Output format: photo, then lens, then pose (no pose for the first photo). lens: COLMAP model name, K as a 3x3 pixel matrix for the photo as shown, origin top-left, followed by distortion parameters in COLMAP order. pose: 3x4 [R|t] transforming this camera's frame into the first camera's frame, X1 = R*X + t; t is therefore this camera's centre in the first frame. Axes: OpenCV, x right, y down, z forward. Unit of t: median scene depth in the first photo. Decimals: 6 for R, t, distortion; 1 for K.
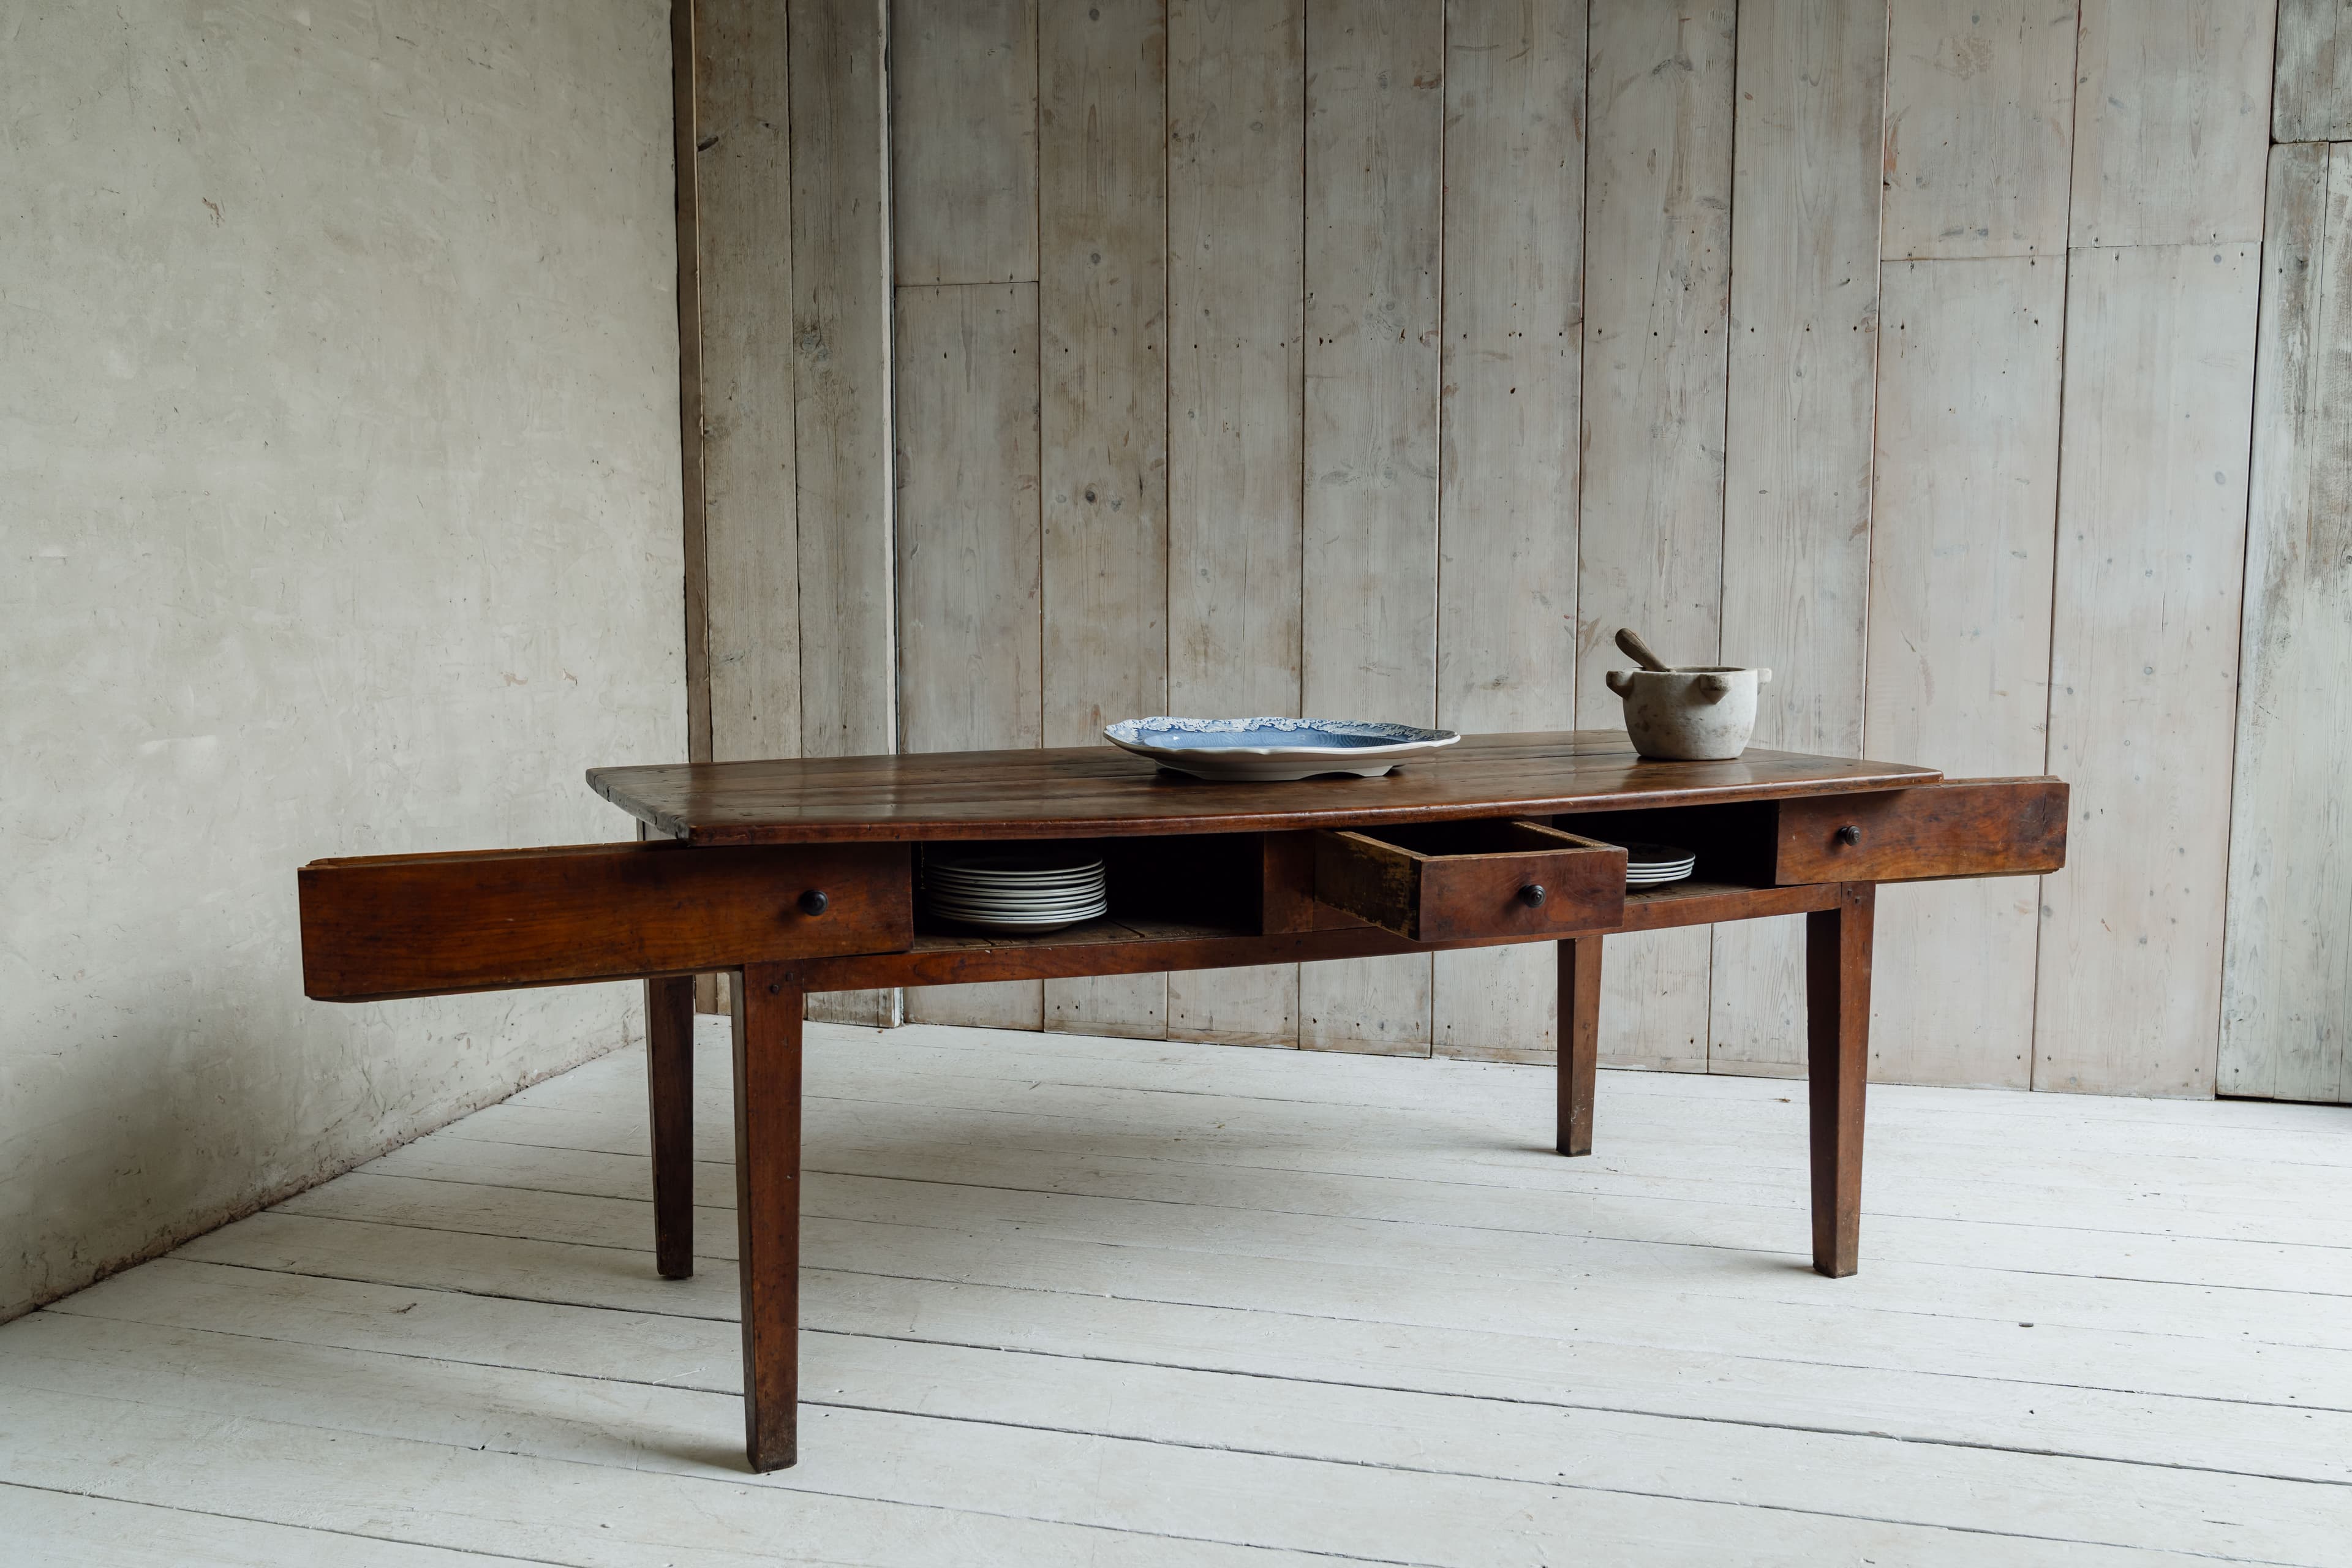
lens RADIAL K [[1978.8, 0, 1180.7], [0, 1978.8, 788.5], [0, 0, 1]] dist [-0.014085, 0.006143]
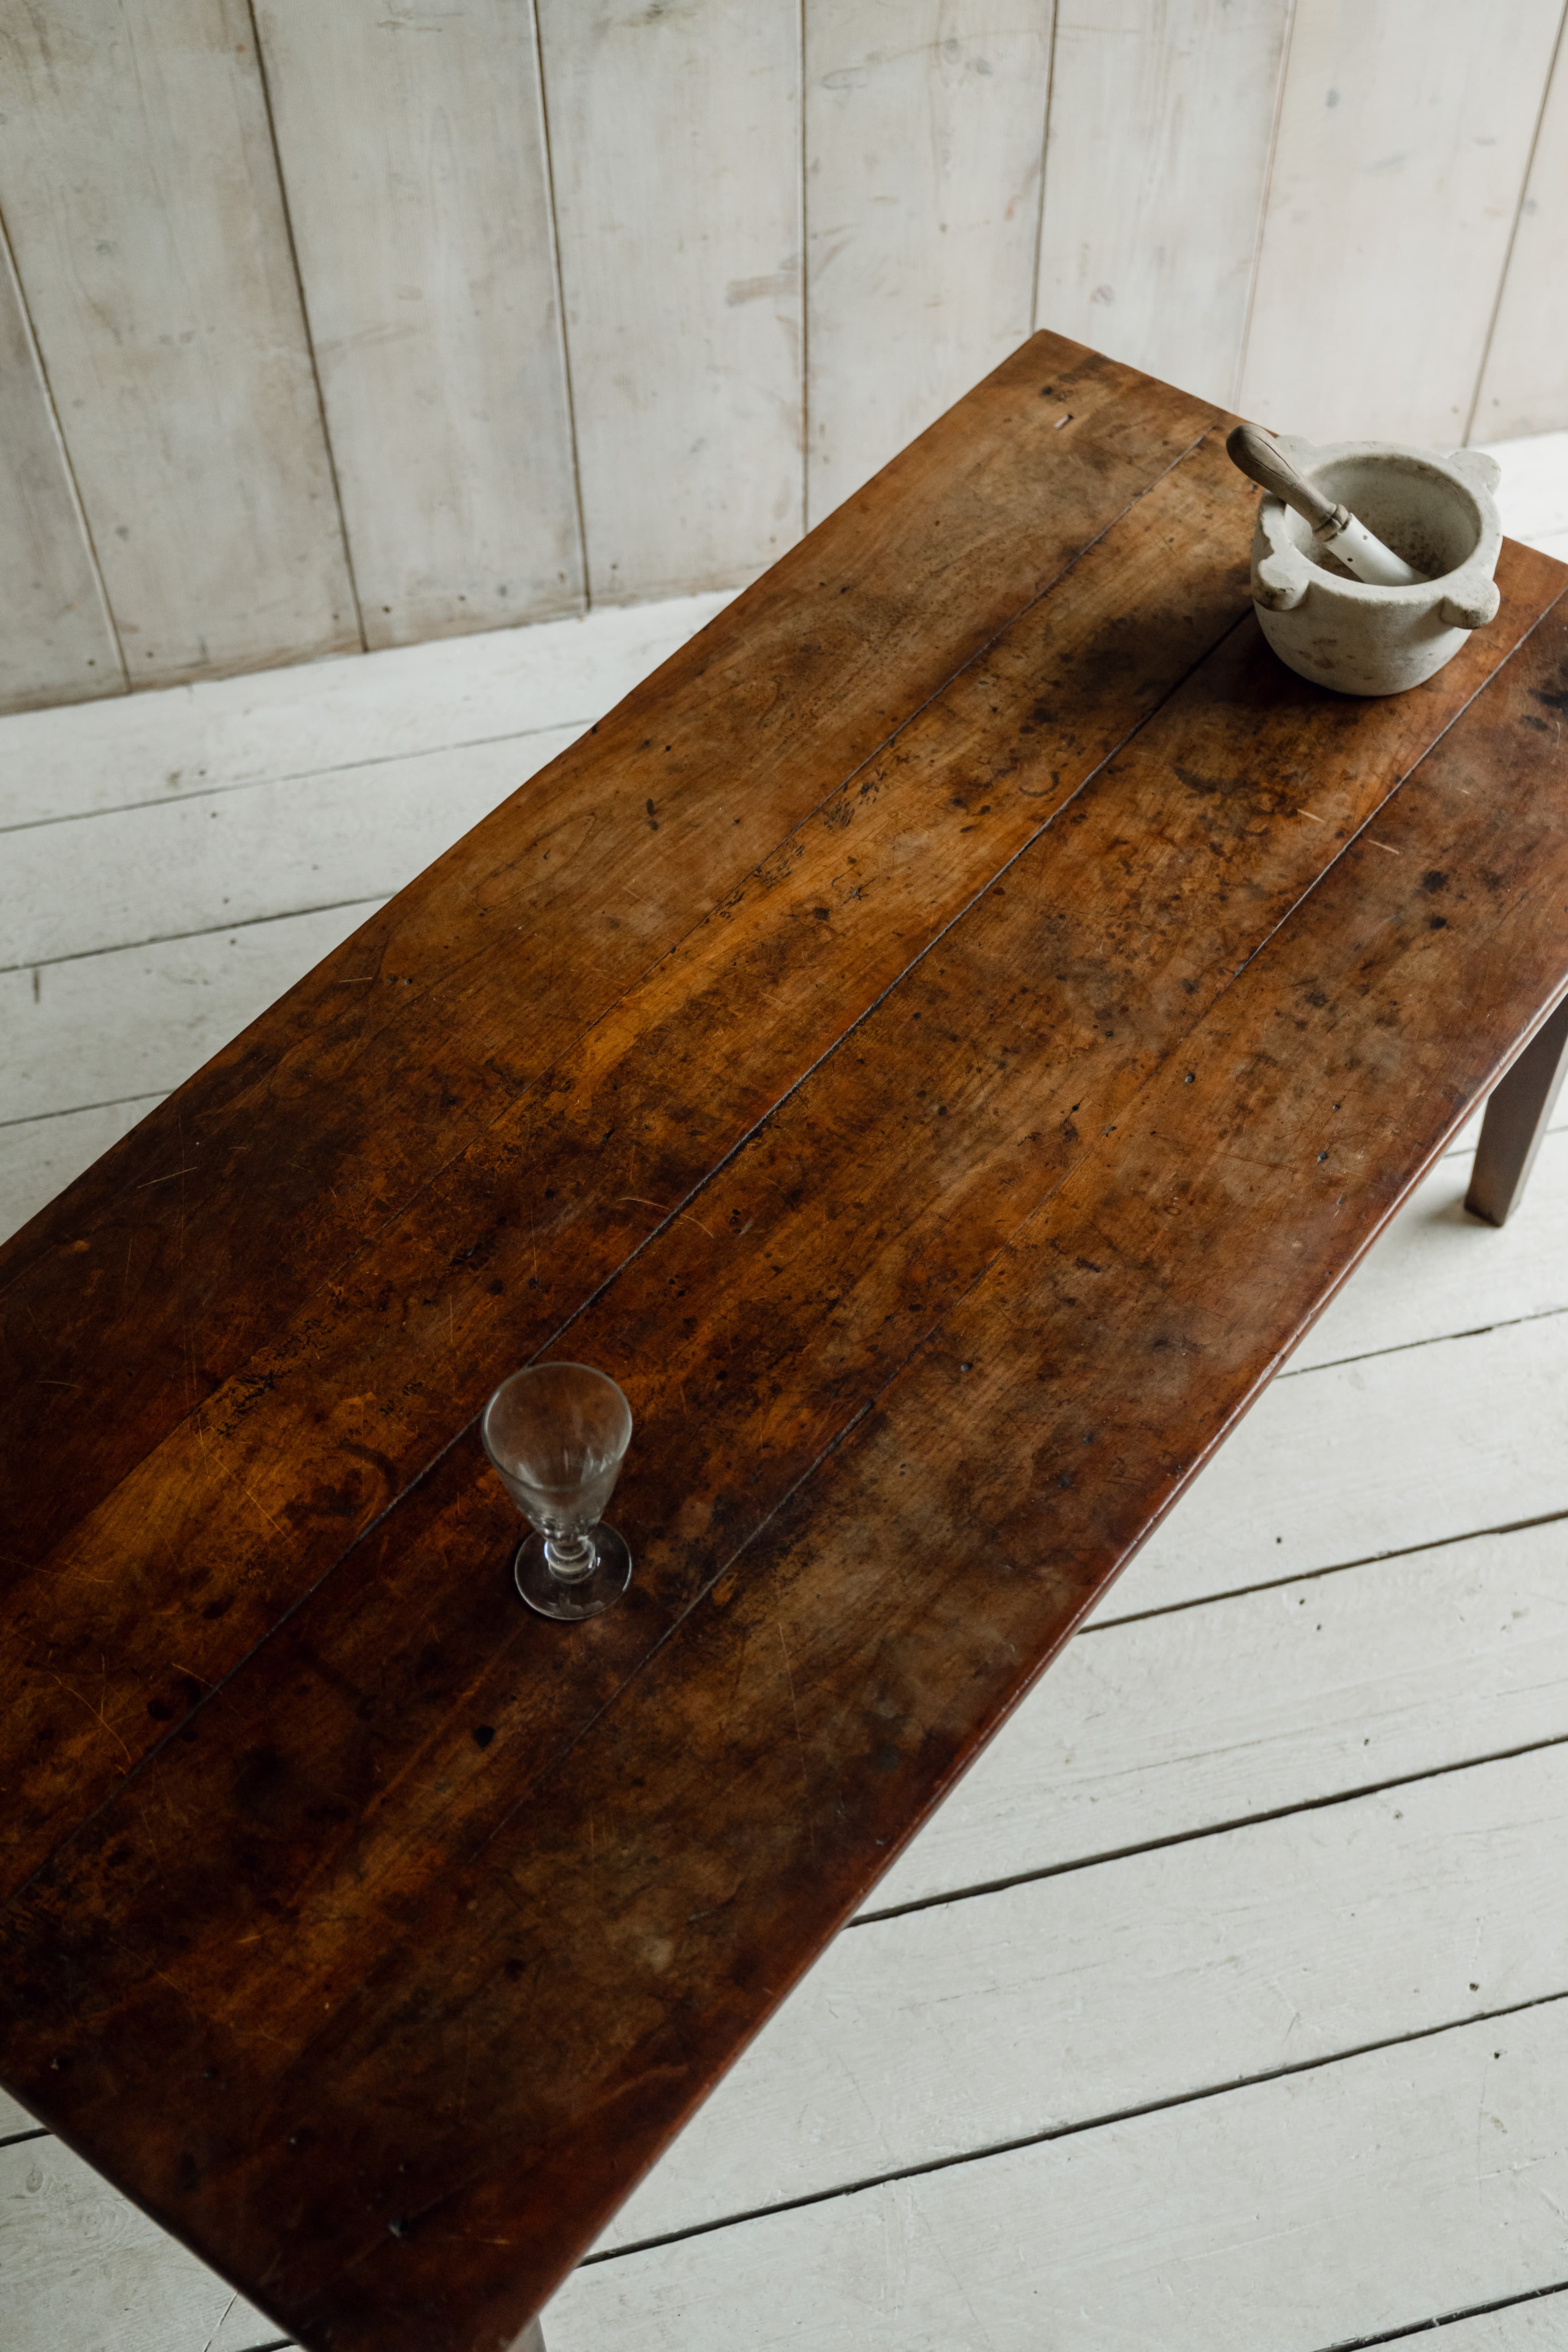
lens RADIAL K [[2731.8, 0, 768.0], [0, 2731.8, 1162.8], [0, 0, 1]] dist [-0.007760, 0.034670]
pose [[0.880118, -0.388543, 0.272813, -0.119628], [0.065009, 0.667857, 0.741445, -0.374571], [-0.470284, -0.634824, 0.613051, 0.376996]]
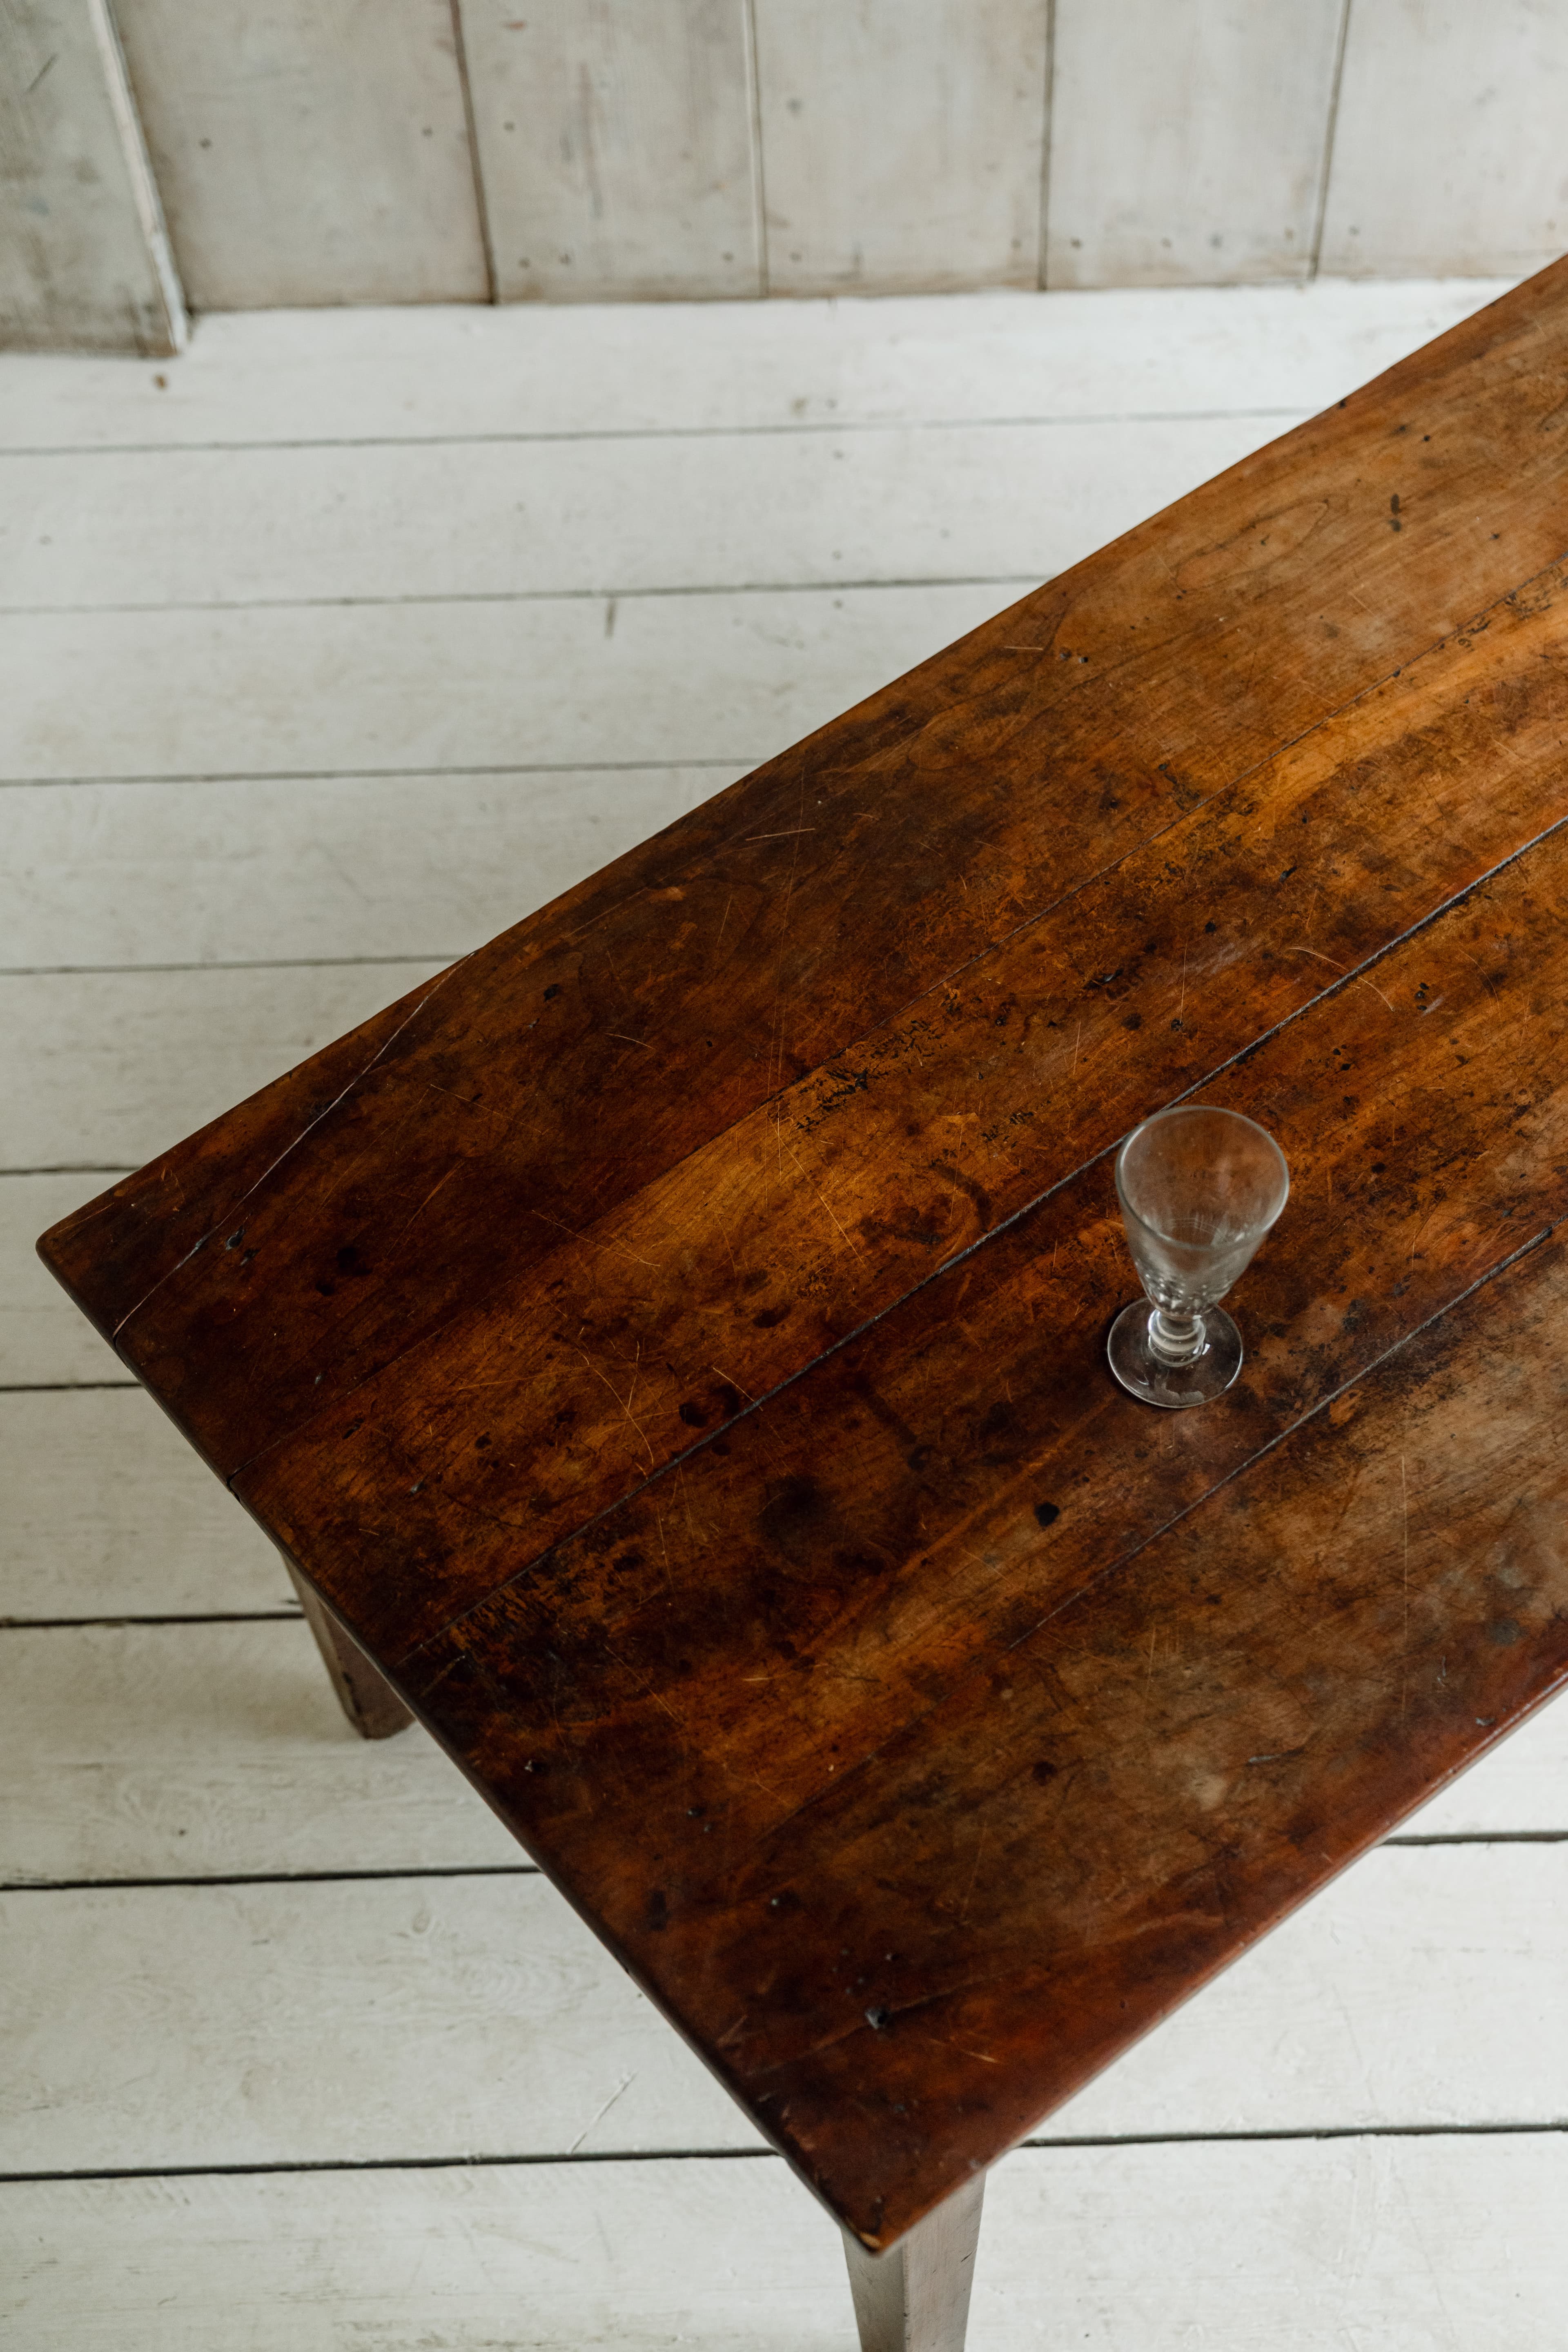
lens RADIAL K [[3250.3, 0, 813.2], [0, 3250.3, 1173.1], [0, 0, 1]] dist [0.003513, 0.032266]
pose [[0.965190, -0.233821, 0.117200, -0.148700], [0.059384, 0.632308, 0.772438, -0.376714], [-0.254719, -0.738590, 0.624182, 0.367438]]
